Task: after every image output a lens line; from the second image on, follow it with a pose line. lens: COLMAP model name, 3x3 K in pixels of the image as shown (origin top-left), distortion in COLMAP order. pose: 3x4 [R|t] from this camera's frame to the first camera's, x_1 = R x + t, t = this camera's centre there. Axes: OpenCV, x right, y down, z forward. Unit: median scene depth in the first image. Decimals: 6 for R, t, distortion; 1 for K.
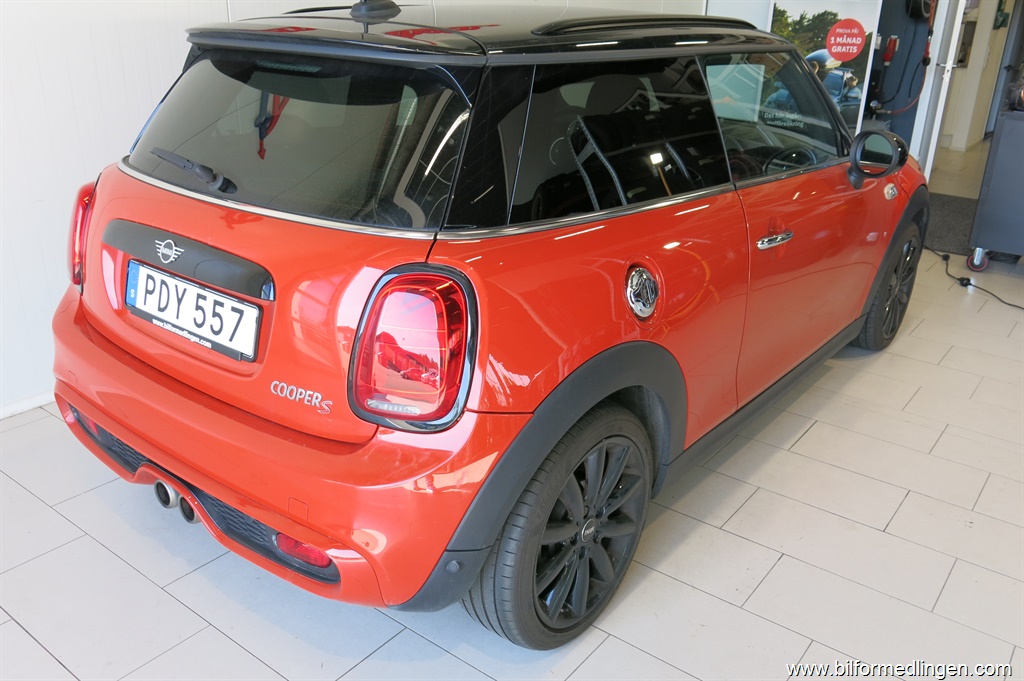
lens RADIAL K [[842.4, 0, 512.0], [0, 842.4, 340.5], [0, 0, 1]] dist [-0.045303, 0.008367]
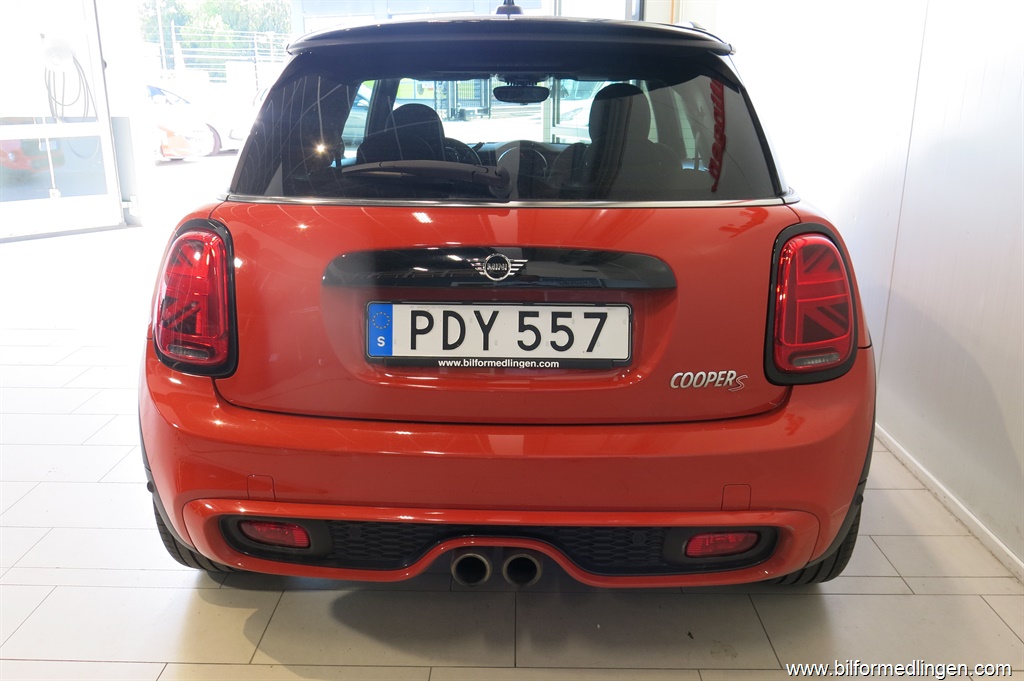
lens RADIAL K [[842.4, 0, 512.0], [0, 842.4, 340.5], [0, 0, 1]] dist [-0.045303, 0.008367]
pose [[0.808382, -0.189885, 0.557191, -0.898162], [0.238153, 0.971118, -0.014568, -0.017298], [-0.538333, 0.144473, 0.830256, 0.286524]]
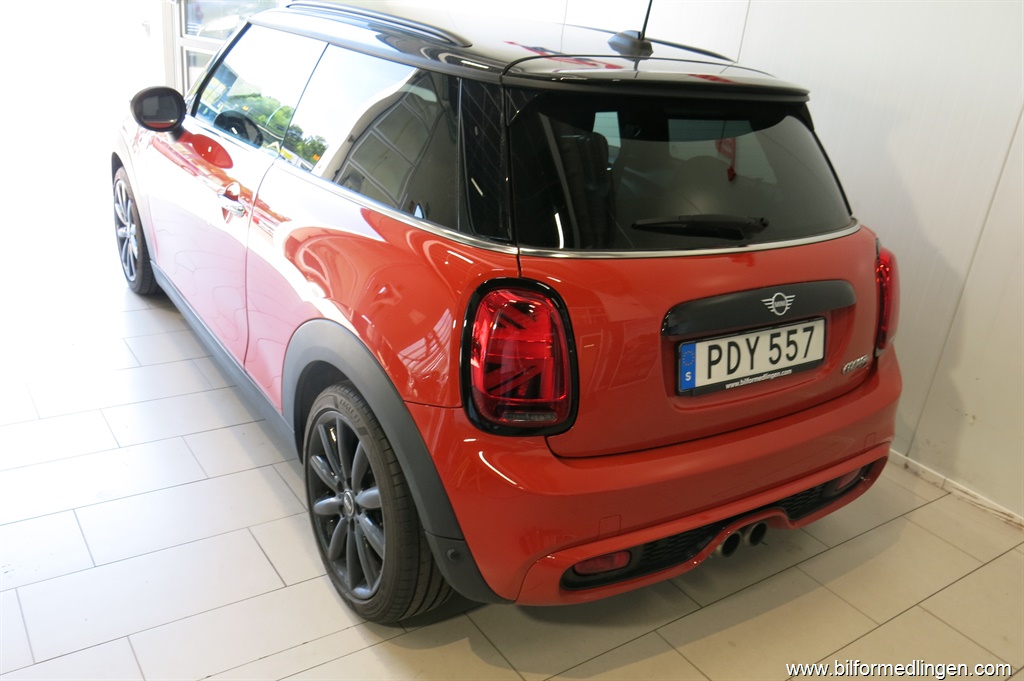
lens RADIAL K [[842.4, 0, 512.0], [0, 842.4, 340.5], [0, 0, 1]] dist [-0.045303, 0.008367]
pose [[0.322590, -0.352898, 0.878293, -1.467167], [0.265045, 0.924457, 0.274098, -0.443499], [-0.908673, 0.144366, 0.391755, 0.901538]]
